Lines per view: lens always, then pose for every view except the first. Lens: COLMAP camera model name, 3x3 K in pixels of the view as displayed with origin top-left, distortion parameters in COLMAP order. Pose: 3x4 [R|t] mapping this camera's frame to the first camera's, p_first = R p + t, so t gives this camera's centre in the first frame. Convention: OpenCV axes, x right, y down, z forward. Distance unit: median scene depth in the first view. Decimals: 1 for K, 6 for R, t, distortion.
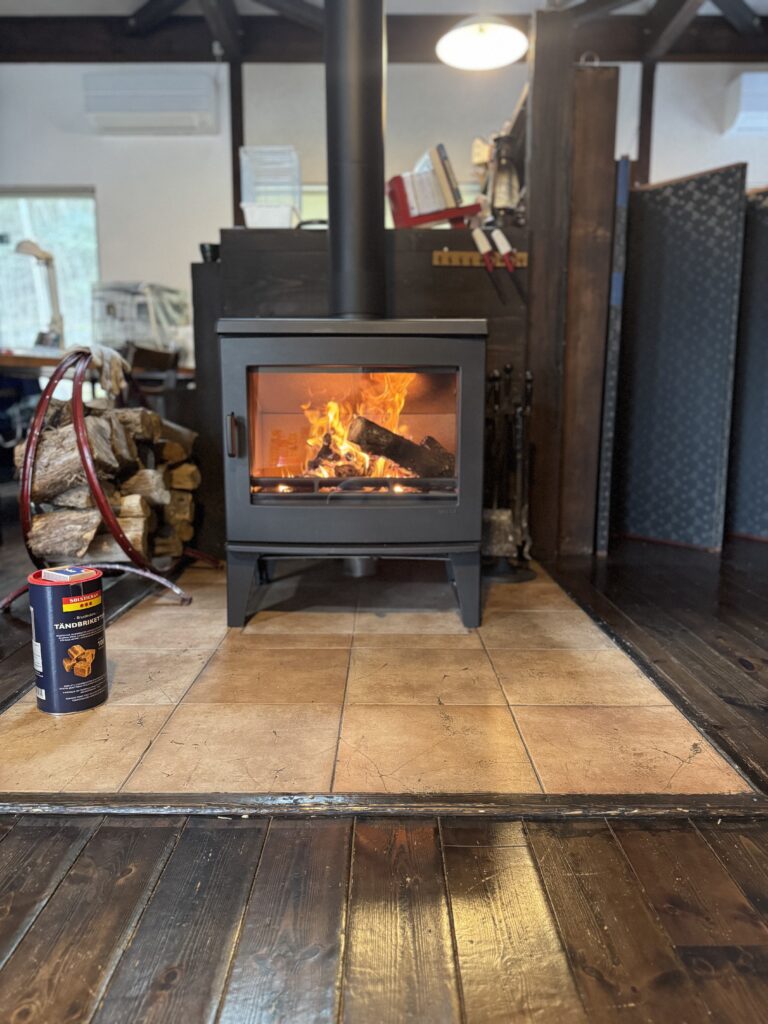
lens RADIAL K [[718.7, 0, 383.2], [0, 718.7, 514.3], [0, 0, 1]] dist [0.096005, -0.149057]
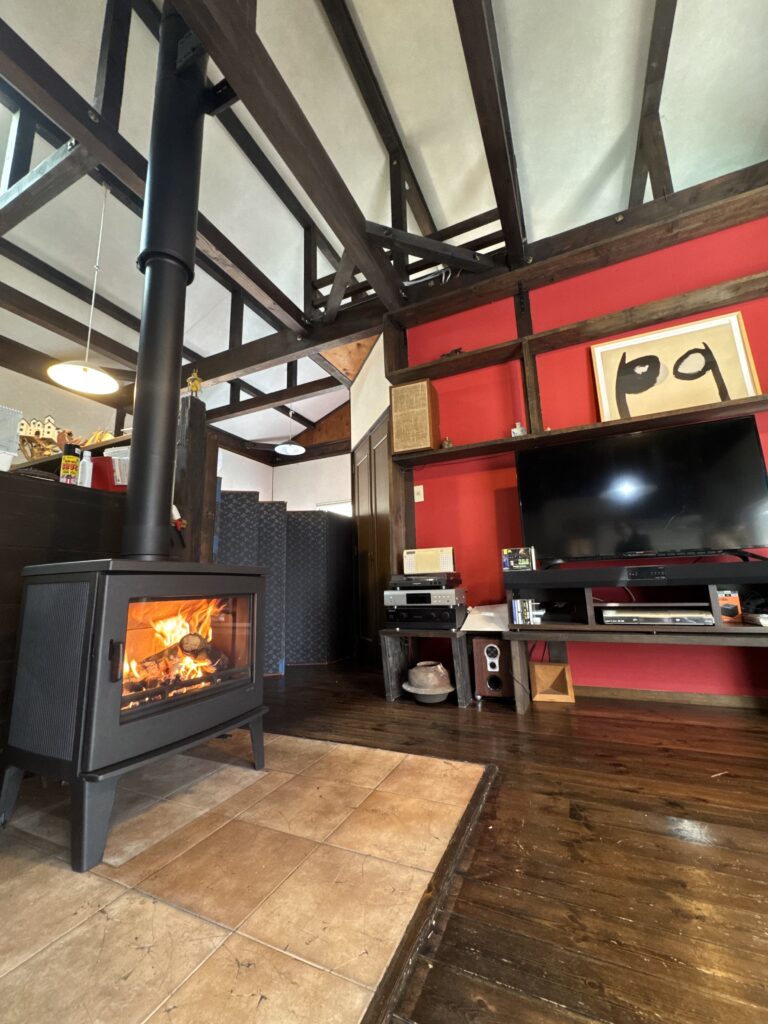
lens RADIAL K [[408.5, 0, 384.3], [0, 408.5, 510.9], [0, 0, 1]] dist [-0.002406, 0.000377]
pose [[0.421477, 0.153499, 0.893753, -0.577206], [0.168005, 0.955291, -0.243296, -0.099042], [-0.891140, 0.252699, 0.376845, 0.308656]]
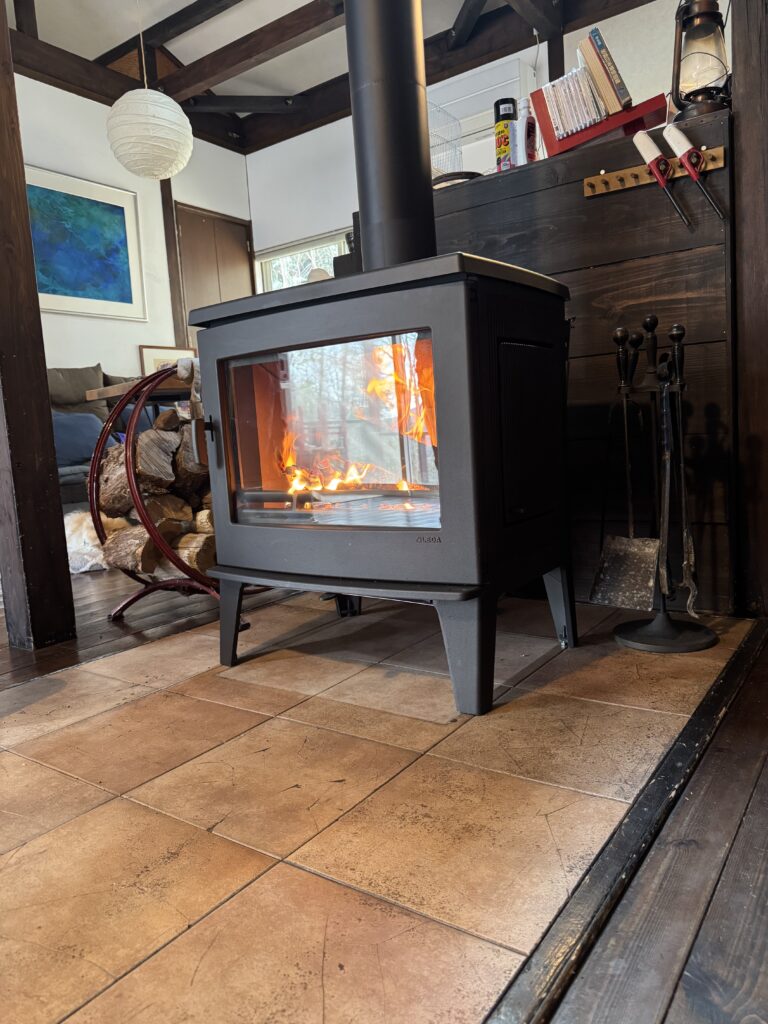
lens RADIAL K [[726.4, 0, 384.0], [0, 726.4, 512.0], [0, 0, 1]] dist [0.045029, -0.063782]
pose [[0.815580, 0.014243, -0.578468, 0.428349], [-0.025764, 0.999599, -0.011712, -0.019949], [0.578070, 0.024456, 0.815621, 0.381508]]
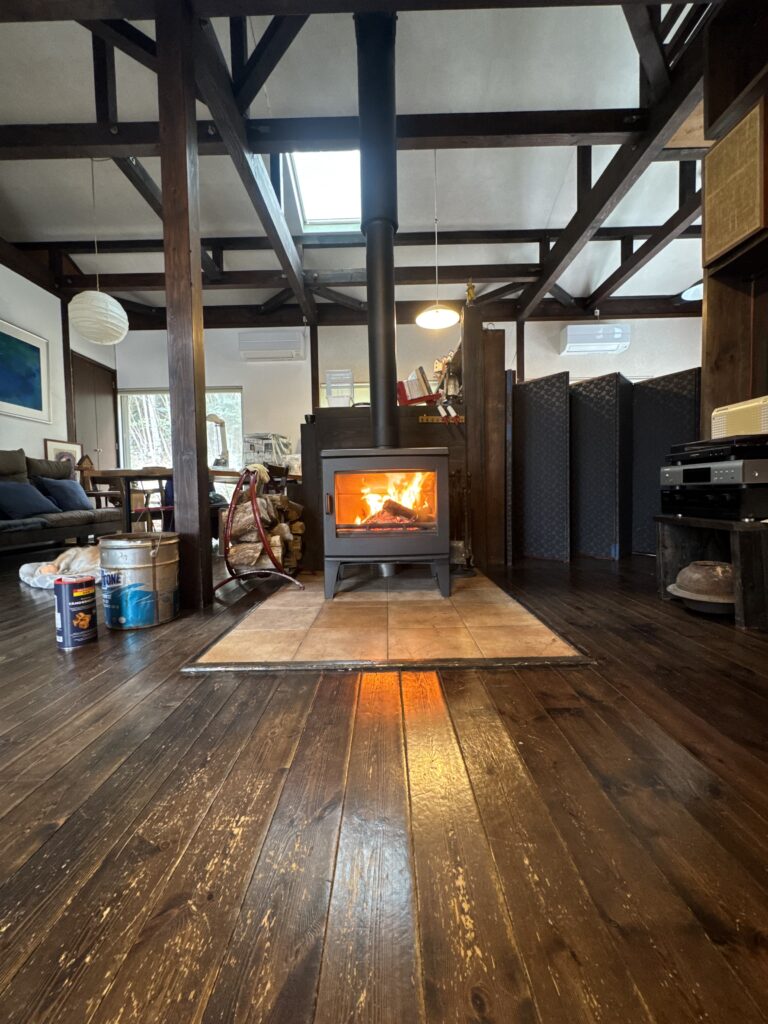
lens RADIAL K [[408.5, 0, 384.3], [0, 408.5, 510.9], [0, 0, 1]] dist [-0.002406, 0.000377]
pose [[0.999780, -0.020451, -0.004619, -0.037452], [0.019811, 0.993594, -0.111262, 0.040481], [0.006865, 0.111146, 0.993780, -0.154171]]
